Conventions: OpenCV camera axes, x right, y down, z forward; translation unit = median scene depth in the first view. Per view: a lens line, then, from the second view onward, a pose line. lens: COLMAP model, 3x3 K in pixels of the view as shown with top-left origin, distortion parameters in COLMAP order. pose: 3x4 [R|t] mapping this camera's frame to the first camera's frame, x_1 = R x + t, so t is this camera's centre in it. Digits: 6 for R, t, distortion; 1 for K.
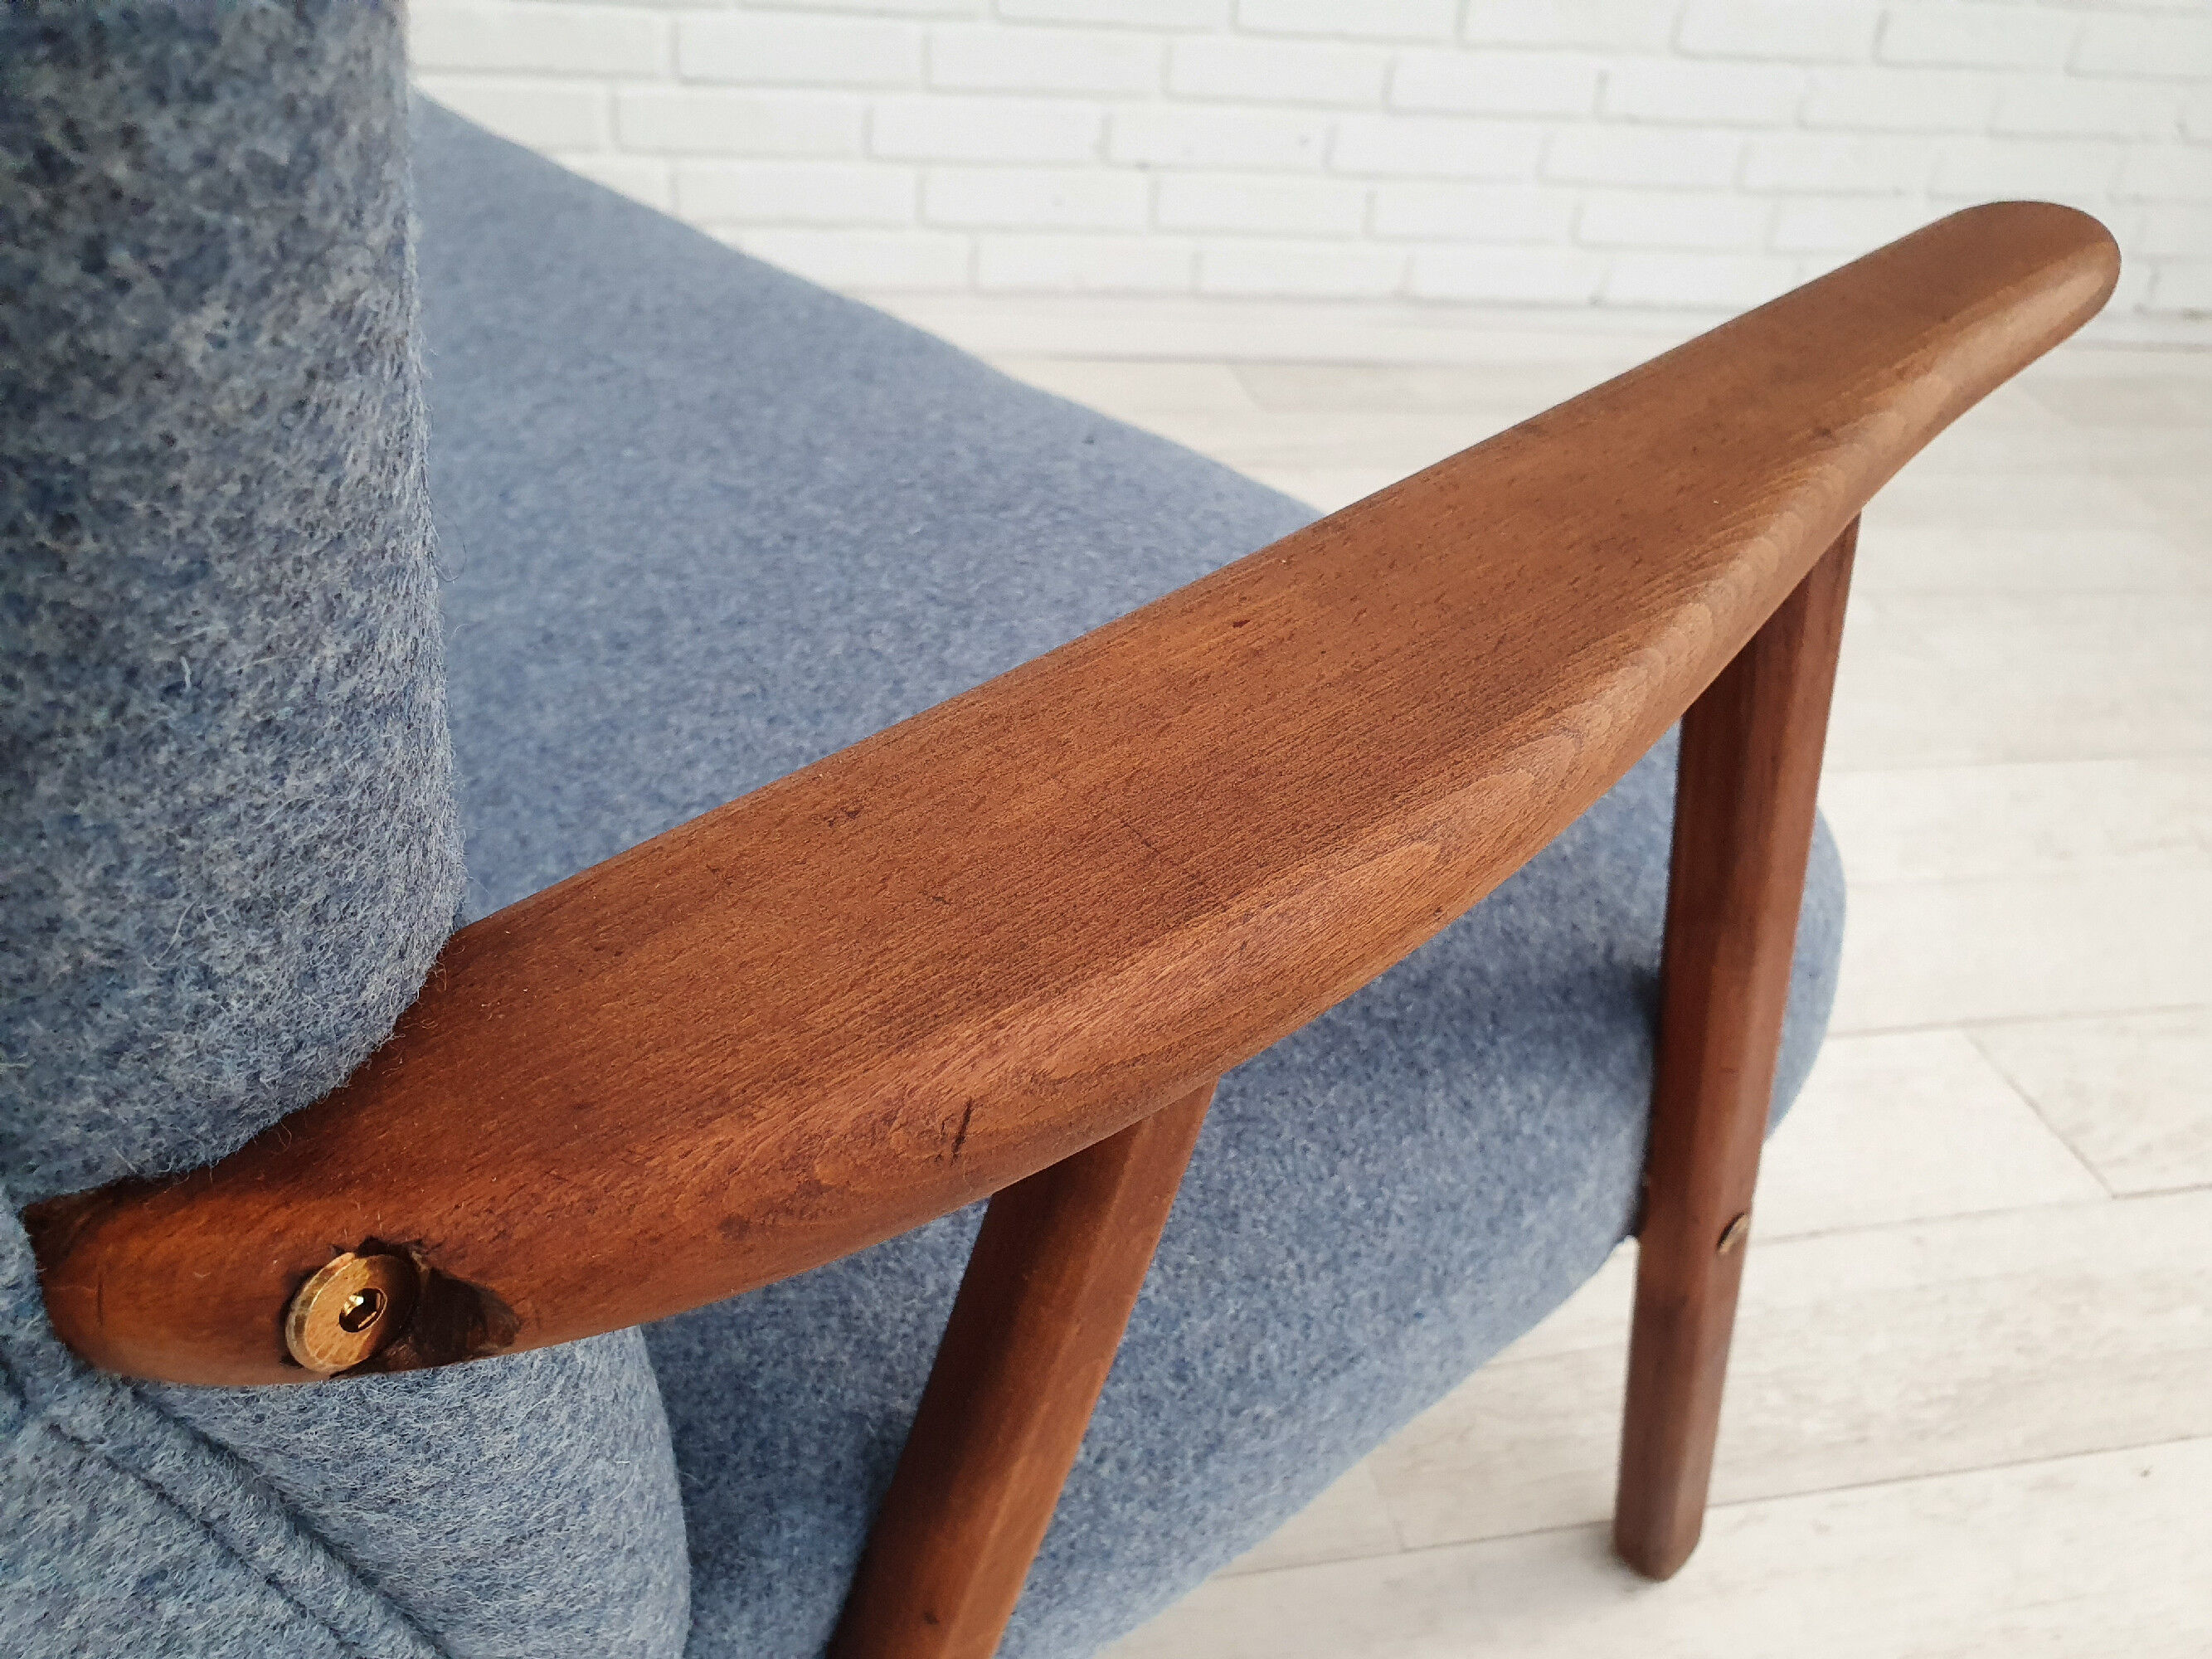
lens RADIAL K [[1739.3, 0, 1097.5], [0, 1739.3, 847.0], [0, 0, 1]] dist [-0.010716, 0.042167]
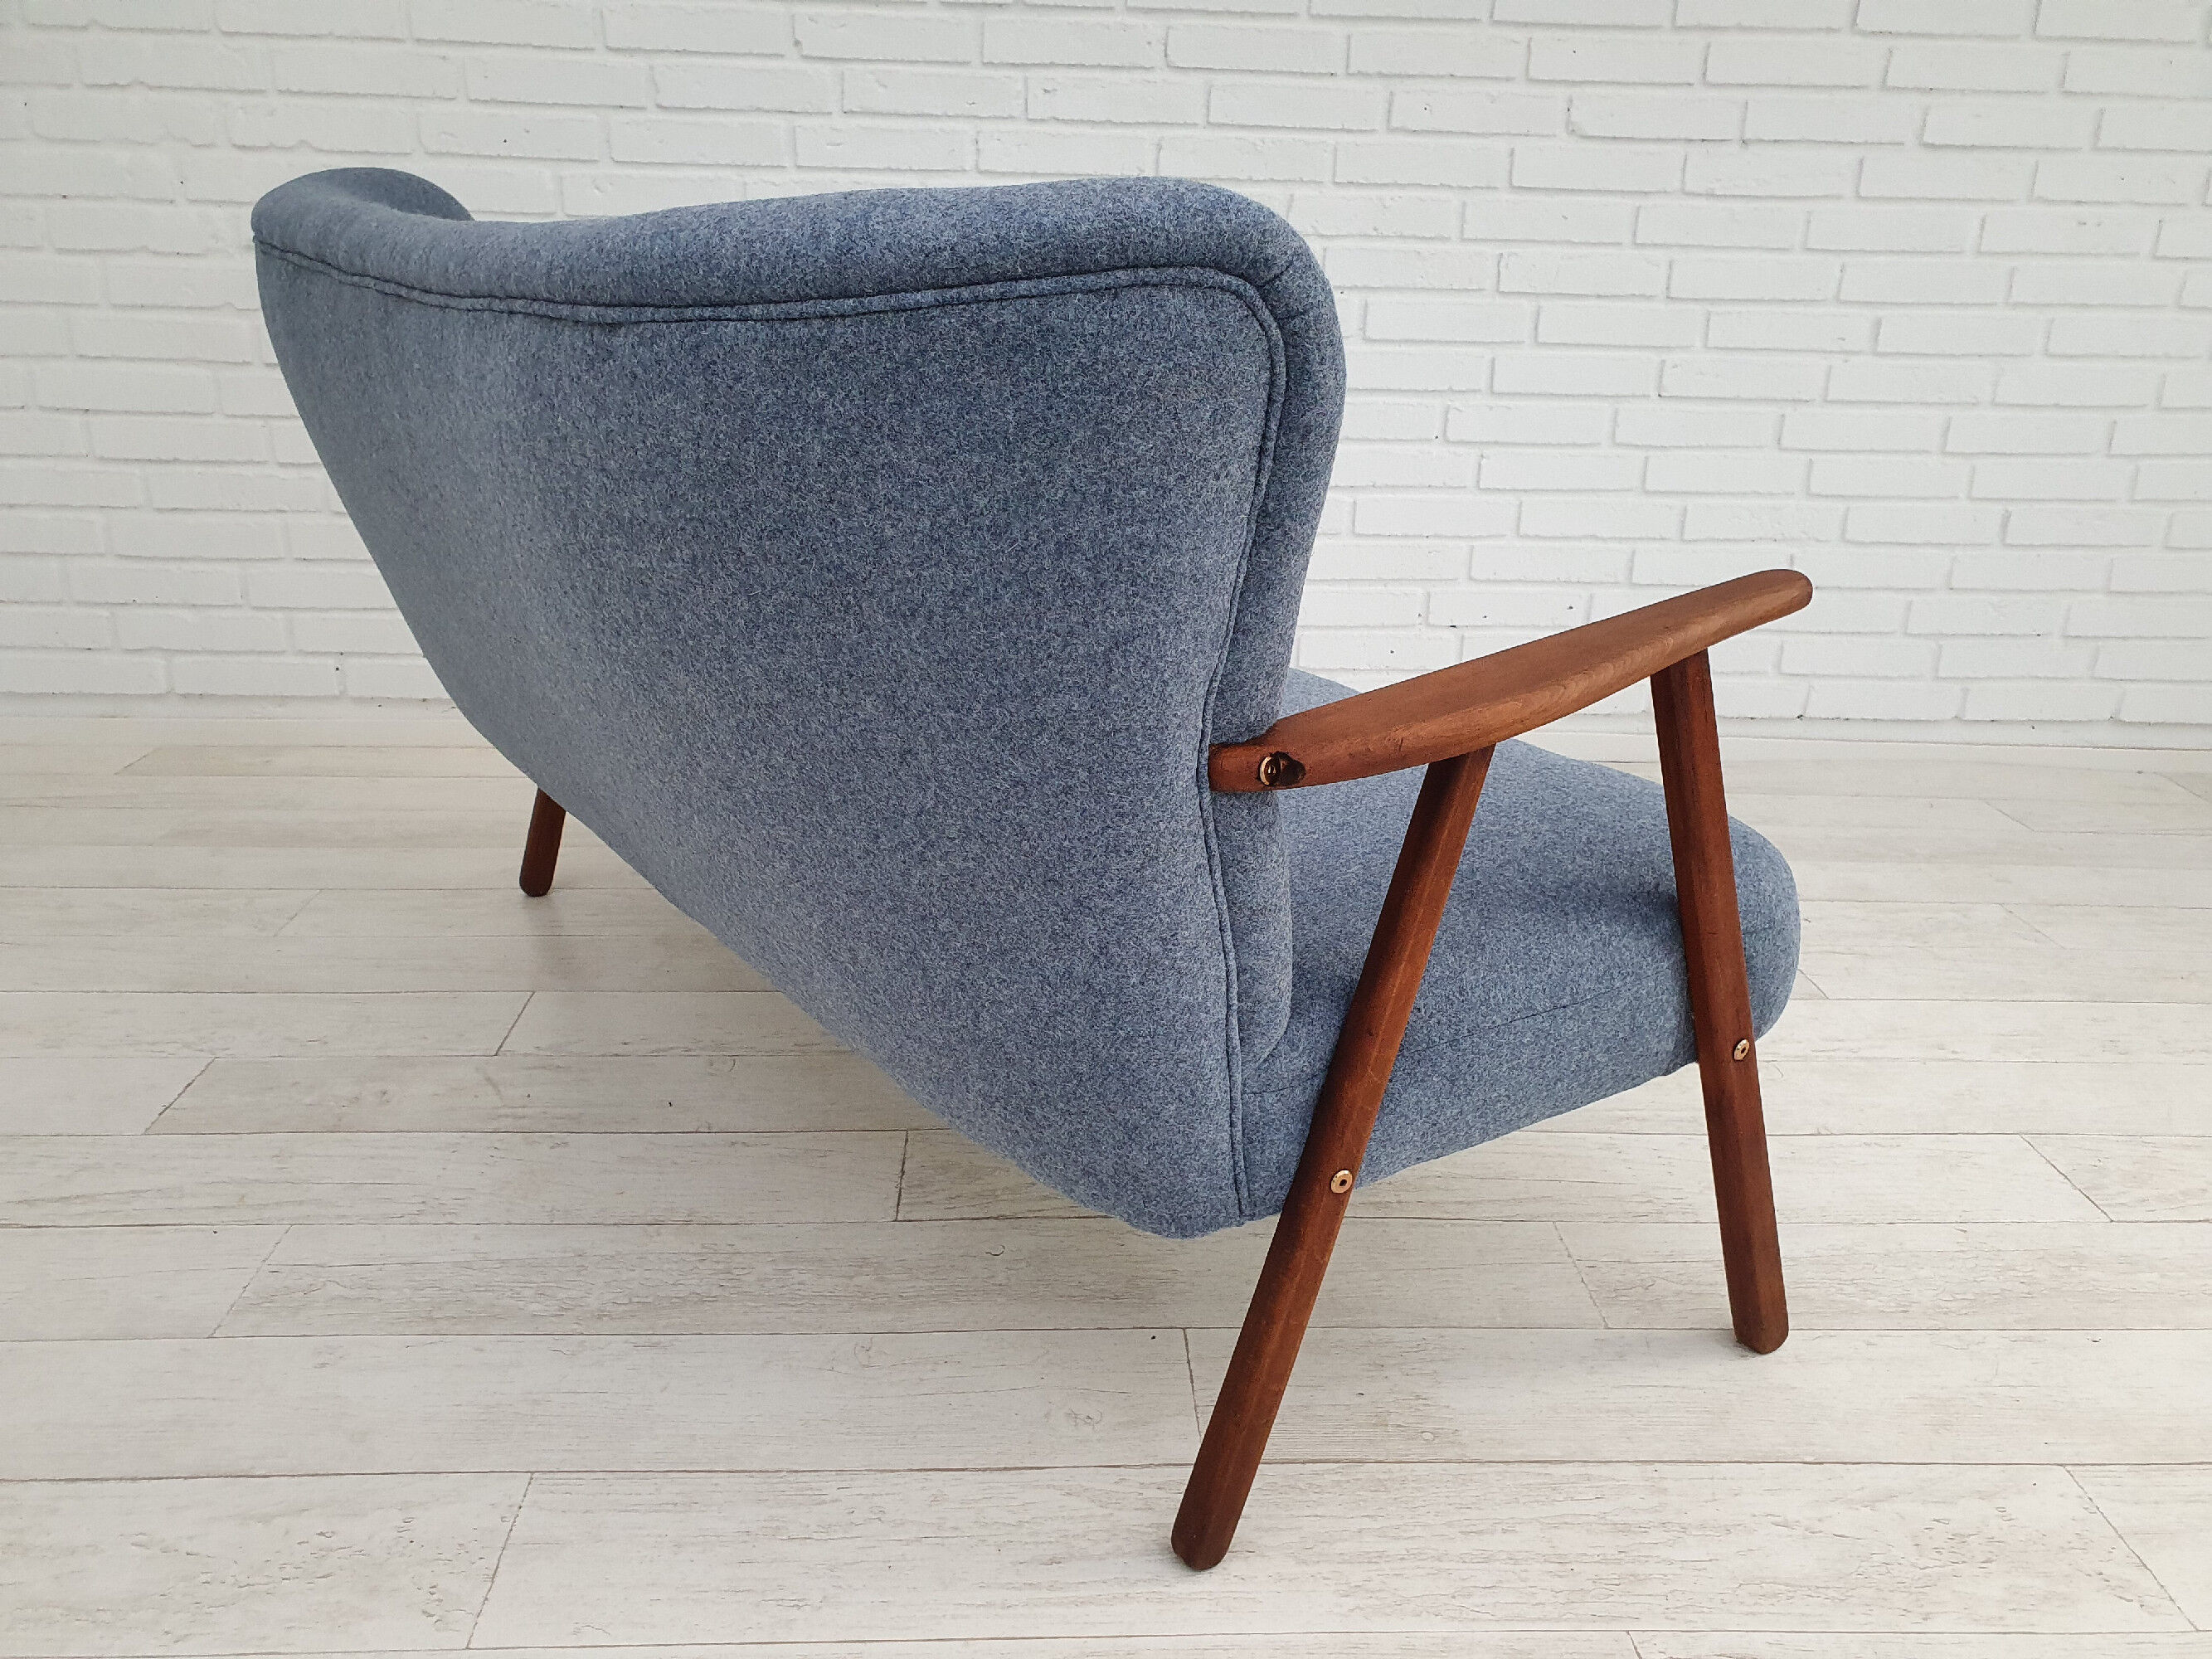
lens RADIAL K [[1739.3, 0, 1118.8], [0, 1739.3, 862.3], [0, 0, 1]] dist [-0.010716, 0.042167]
pose [[0.985860, 0.000851, -0.167566, -0.019533], [-0.044188, 0.965912, -0.255073, 0.640860], [0.161637, 0.258871, 0.952292, -1.290941]]
